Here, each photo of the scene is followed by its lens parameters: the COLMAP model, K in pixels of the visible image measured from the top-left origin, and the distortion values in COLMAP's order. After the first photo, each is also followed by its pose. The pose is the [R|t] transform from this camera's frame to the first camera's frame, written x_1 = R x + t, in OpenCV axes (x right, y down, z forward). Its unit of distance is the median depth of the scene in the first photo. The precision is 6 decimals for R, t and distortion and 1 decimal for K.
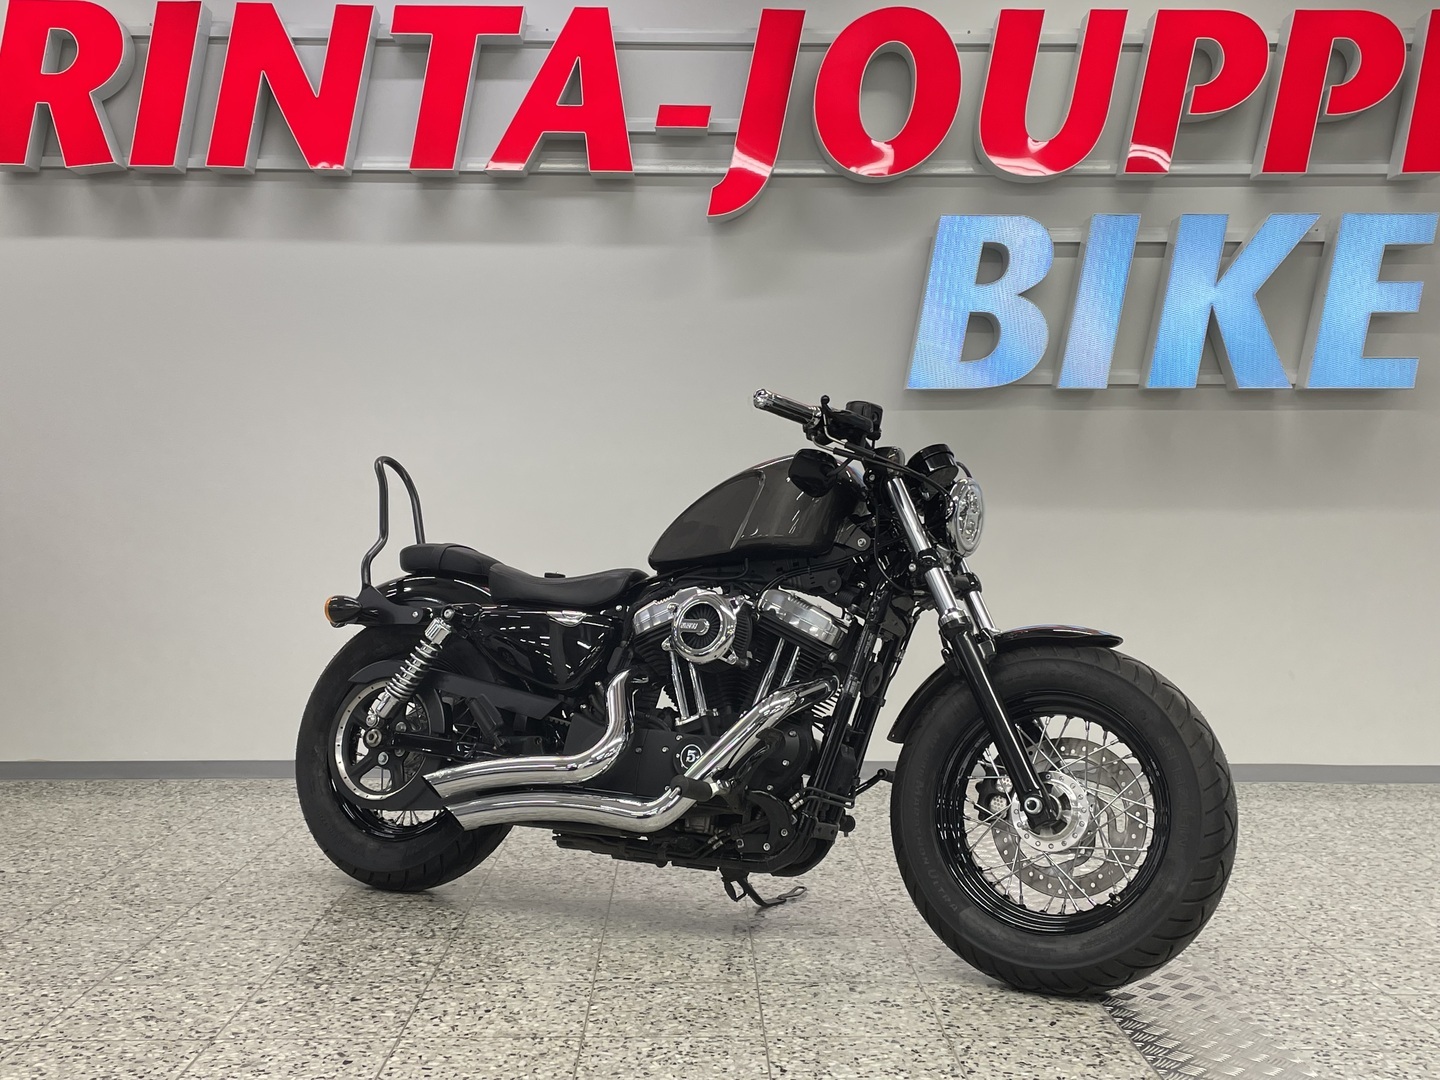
lens RADIAL K [[1602.9, 0, 713.1], [0, 1602.9, 498.0], [0, 0, 1]] dist [0.073912, 0.000000]
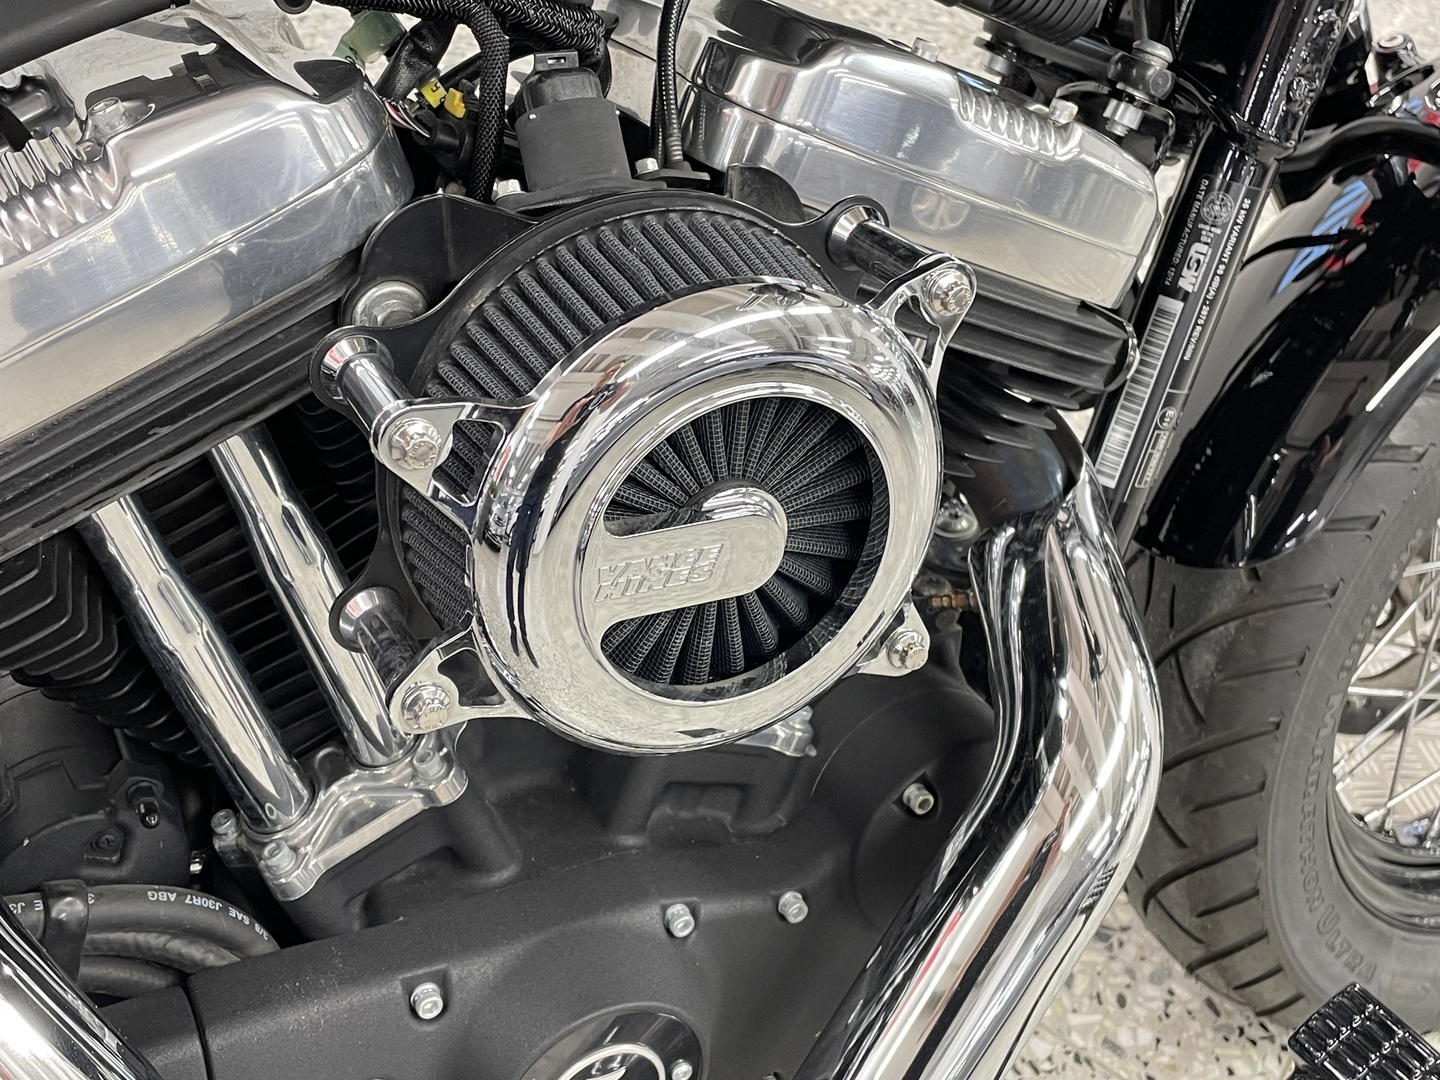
lens RADIAL K [[1675.8, 0, 717.3], [0, 1675.8, 518.0], [0, 0, 1]] dist [0.058516, 0.000000]
pose [[0.567654, -0.473745, 0.673301, -0.101107], [-0.164720, 0.735946, 0.656697, -0.014956], [-0.806620, -0.483683, 0.339728, 0.930860]]
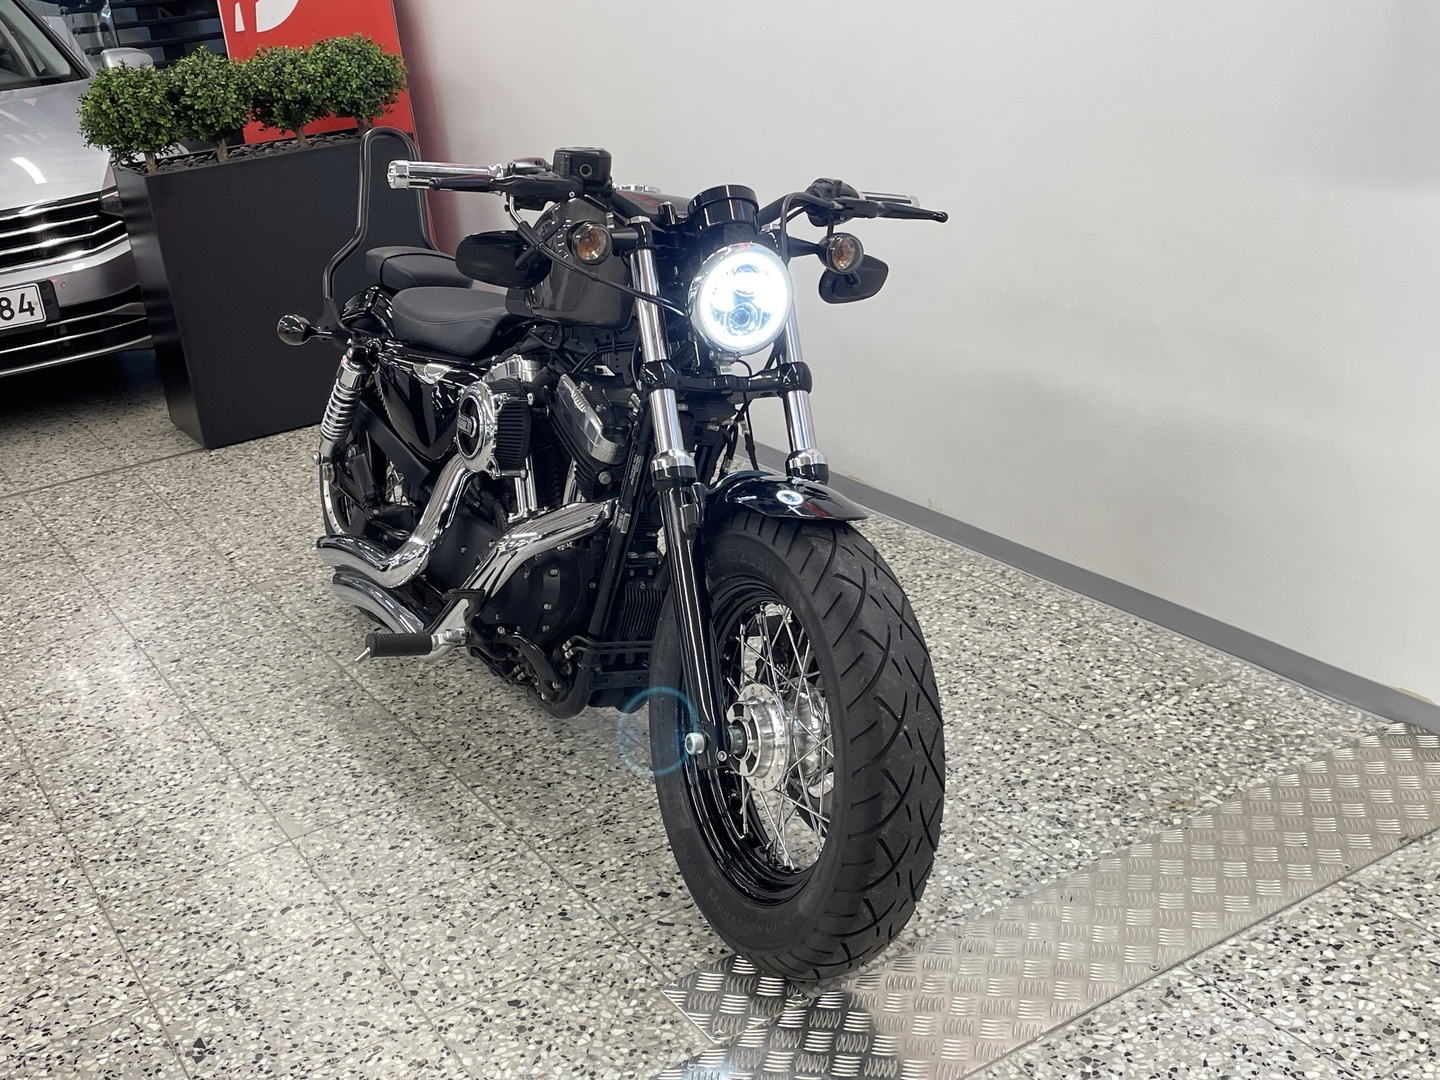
lens RADIAL K [[1675.8, 0, 693.5], [0, 1675.8, 517.5], [0, 0, 1]] dist [0.058516, 0.000000]
pose [[0.498273, 0.247288, -0.831007, 0.692798], [0.113139, 0.931723, 0.345098, -0.148704], [0.859607, -0.265972, 0.436274, 0.928623]]
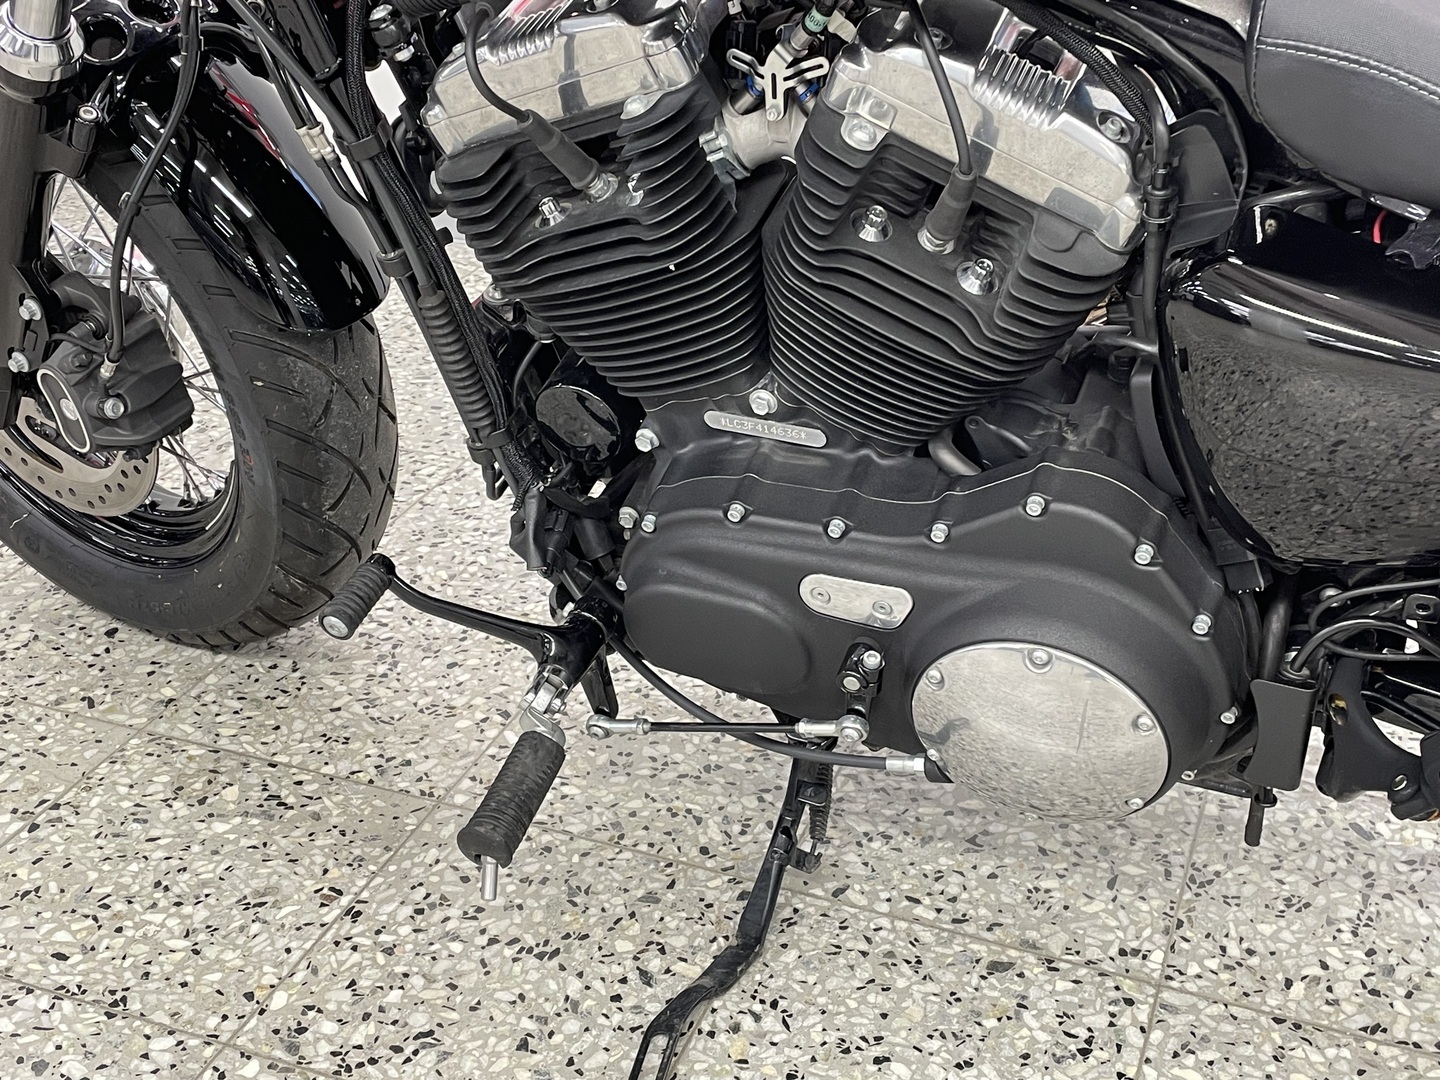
lens RADIAL K [[1783.1, 0, 720.6], [0, 1783.1, 557.1], [0, 0, 1]] dist [0.067121, 0.000000]
pose [[0.926785, 0.179854, -0.329731, 0.044434], [0.002103, 0.875397, 0.483399, -0.005247], [0.375587, -0.448700, 0.810927, 0.855182]]
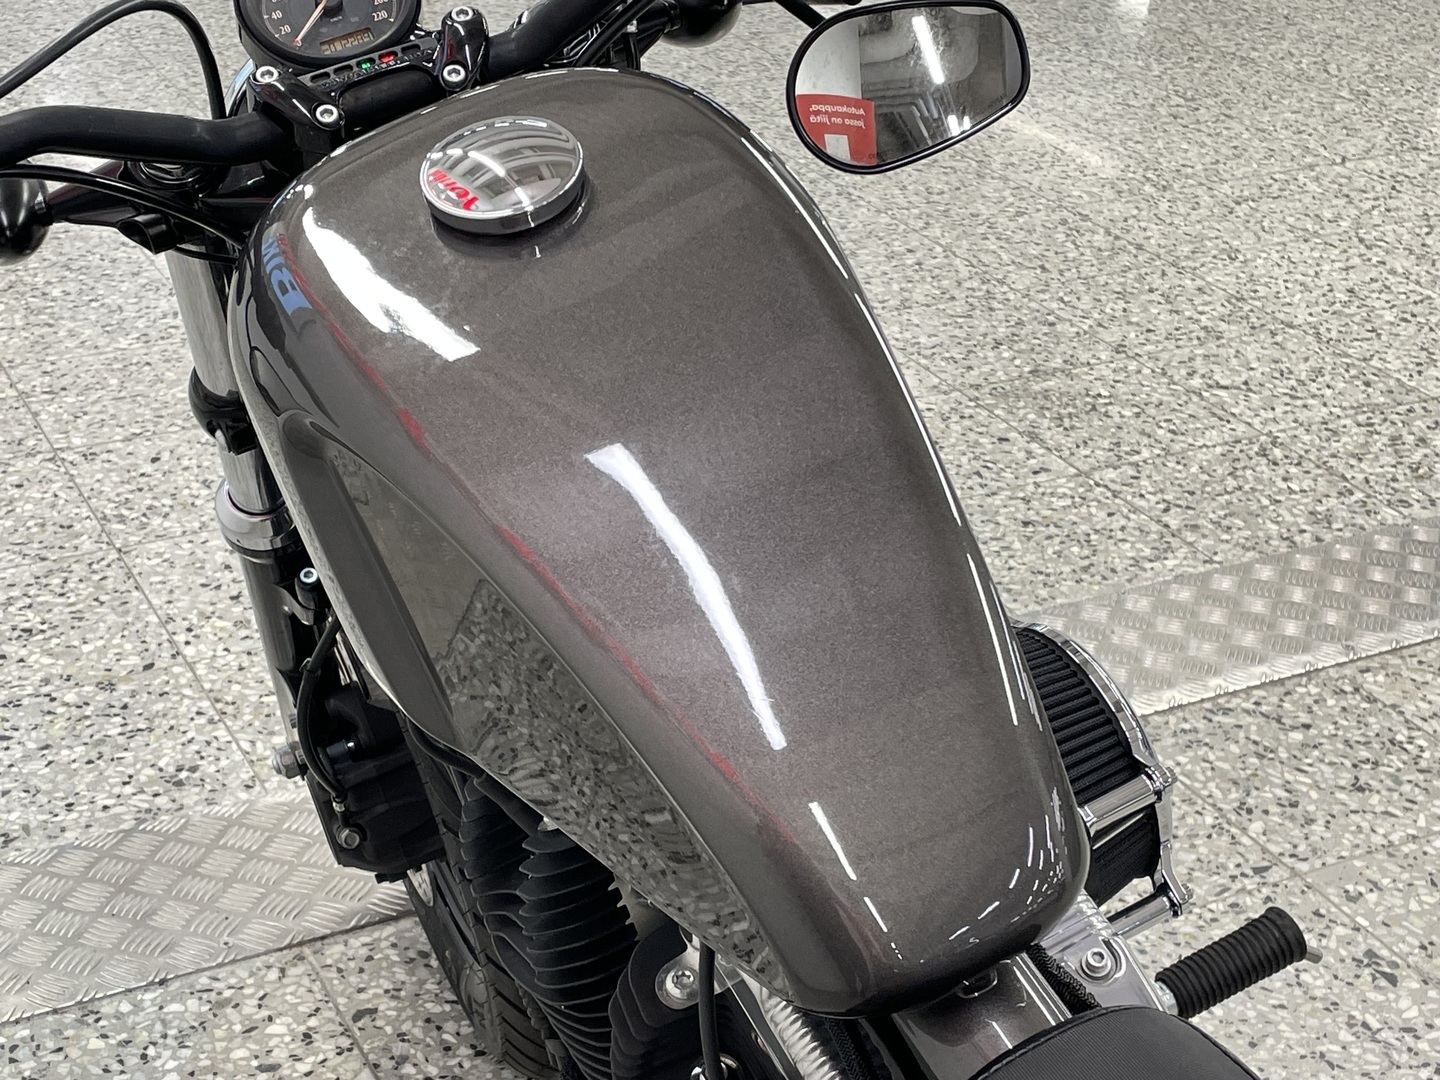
lens RADIAL K [[2309.0, 0, 715.6], [0, 2309.0, 538.3], [0, 0, 1]] dist [0.086227, 0.000000]
pose [[-0.446491, -0.423578, 0.788180, -0.303254], [-0.034575, 0.888366, 0.457833, -0.120969], [-0.894120, 0.177167, -0.411292, 1.405254]]
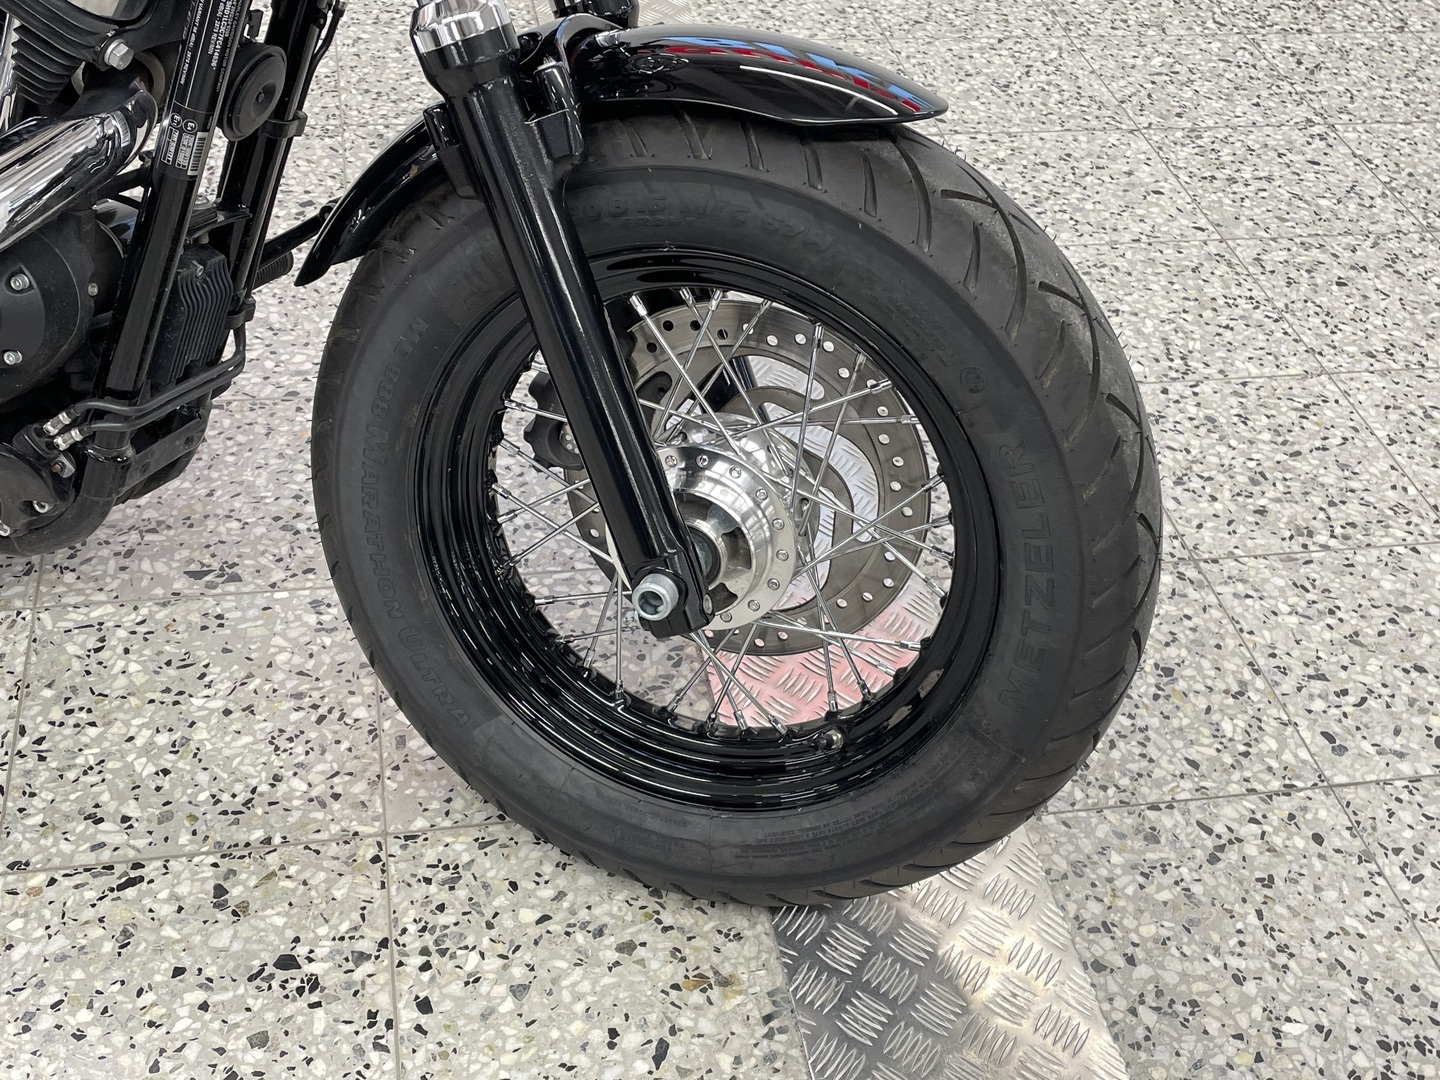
lens RADIAL K [[1675.8, 0, 718.9], [0, 1675.8, 524.3], [0, 0, 1]] dist [0.058516, 0.000000]
pose [[0.980884, -0.056693, 0.186154, 0.123085], [-0.082063, 0.746884, 0.659871, -0.071602], [-0.176446, -0.662533, 0.727954, 0.631274]]
